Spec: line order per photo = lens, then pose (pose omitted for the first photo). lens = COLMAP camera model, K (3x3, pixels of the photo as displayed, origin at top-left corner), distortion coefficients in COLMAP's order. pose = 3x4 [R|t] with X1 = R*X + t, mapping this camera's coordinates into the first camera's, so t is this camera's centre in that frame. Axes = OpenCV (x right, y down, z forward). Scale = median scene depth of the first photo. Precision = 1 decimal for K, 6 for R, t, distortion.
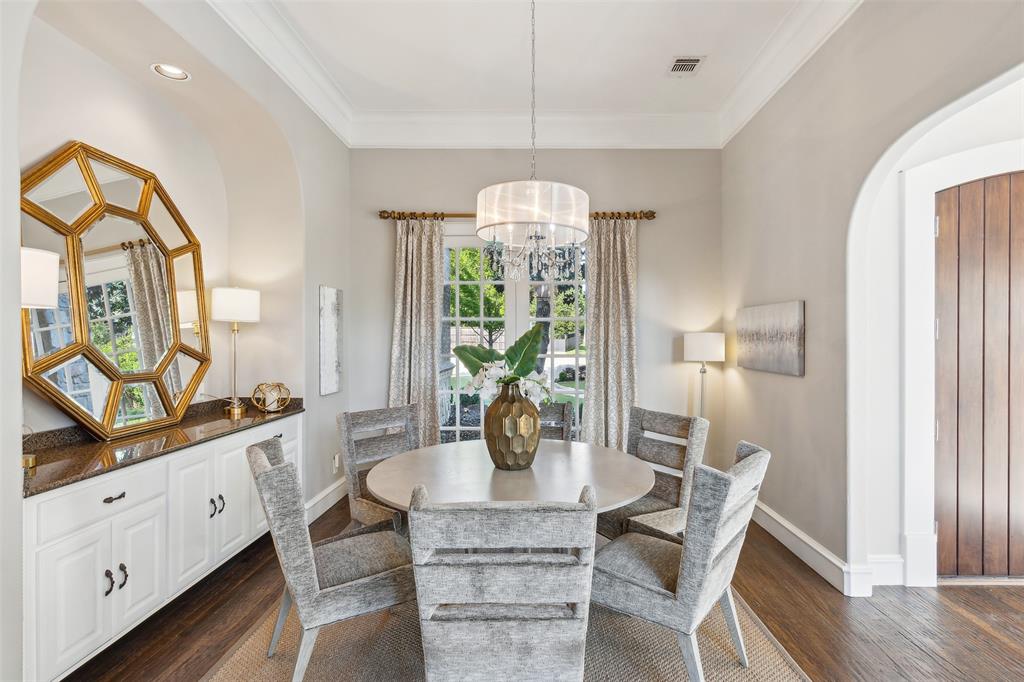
lens RADIAL K [[495.7, 0, 534.8], [0, 495.7, 341.7], [0, 0, 1]] dist [-0.002308, 0.001215]
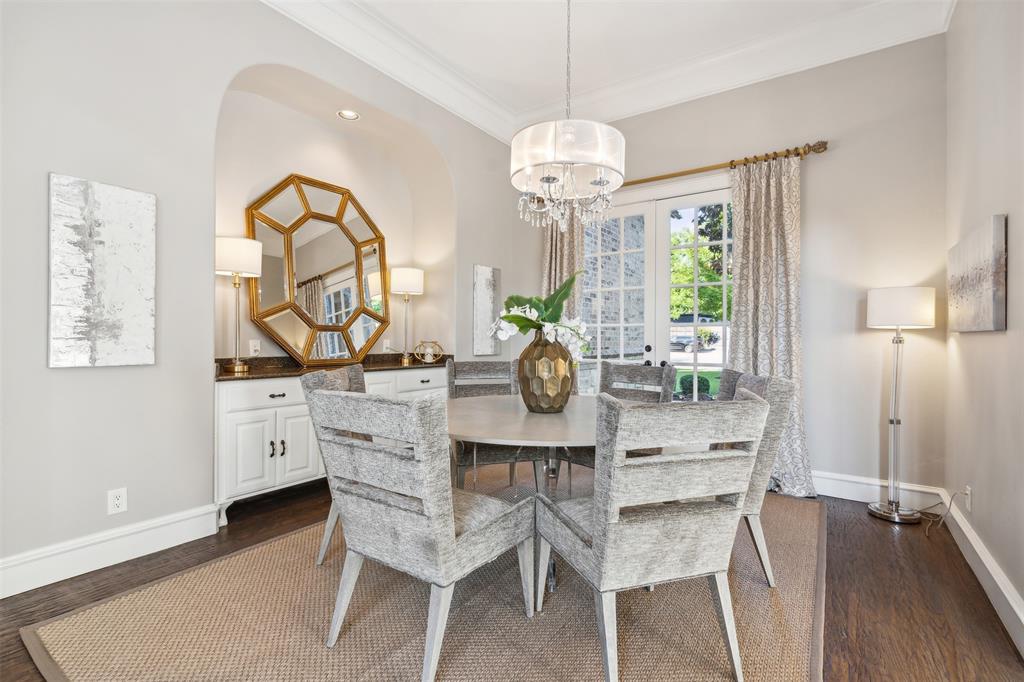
lens RADIAL K [[470.9, 0, 512.2], [0, 470.9, 340.3], [0, 0, 1]] dist [-0.011256, 0.003984]
pose [[0.823730, 0.005565, -0.566955, 0.358982], [-0.007147, 0.999974, -0.000568, 0.086941], [0.566938, 0.004520, 0.823748, 0.131661]]
